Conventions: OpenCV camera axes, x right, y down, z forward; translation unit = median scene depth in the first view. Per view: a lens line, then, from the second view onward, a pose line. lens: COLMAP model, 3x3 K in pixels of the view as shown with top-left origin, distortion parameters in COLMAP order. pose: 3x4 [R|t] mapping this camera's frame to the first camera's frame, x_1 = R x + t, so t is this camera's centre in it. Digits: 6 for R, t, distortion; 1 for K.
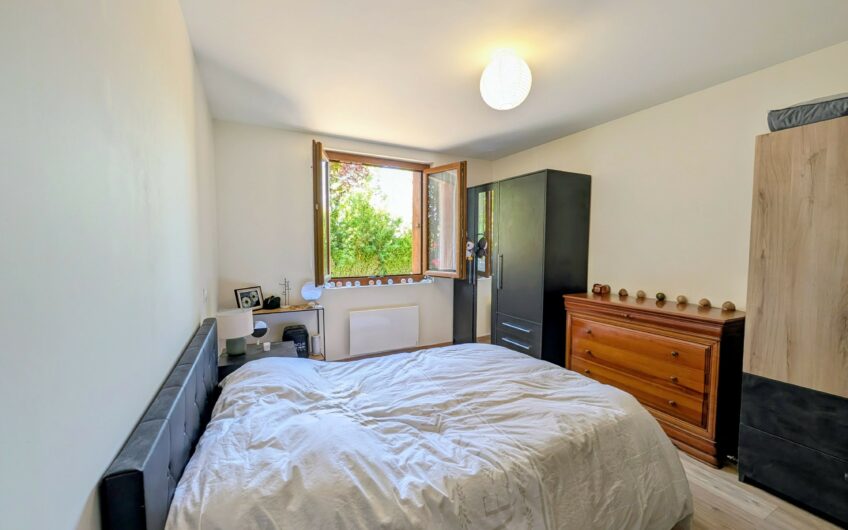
lens RADIAL K [[323.7, 0, 424.0], [0, 323.7, 265.0], [0, 0, 1]] dist [0.000075, -0.000130]
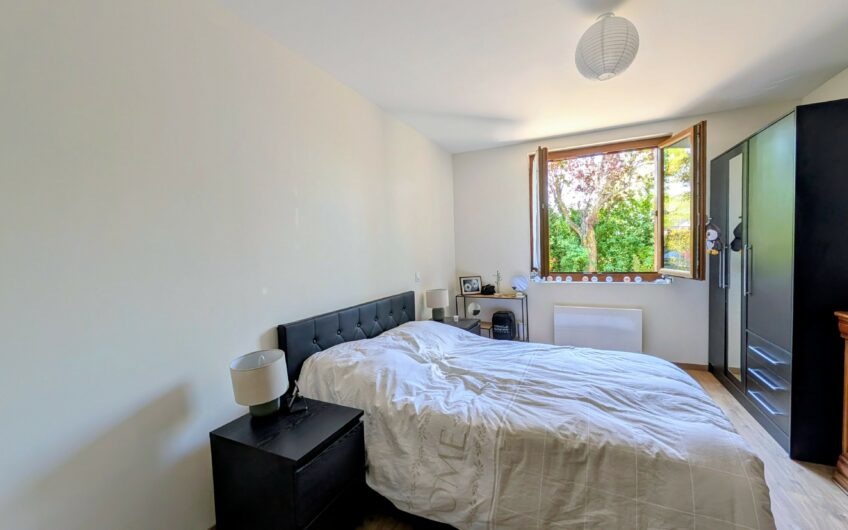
lens RADIAL K [[323.7, 0, 424.0], [0, 323.7, 265.0], [0, 0, 1]] dist [0.000075, -0.000130]
pose [[0.620046, 0.017813, -0.784363, 0.648943], [-0.013058, 0.999838, 0.012383, 0.016668], [0.784457, 0.002564, 0.620178, 0.067837]]
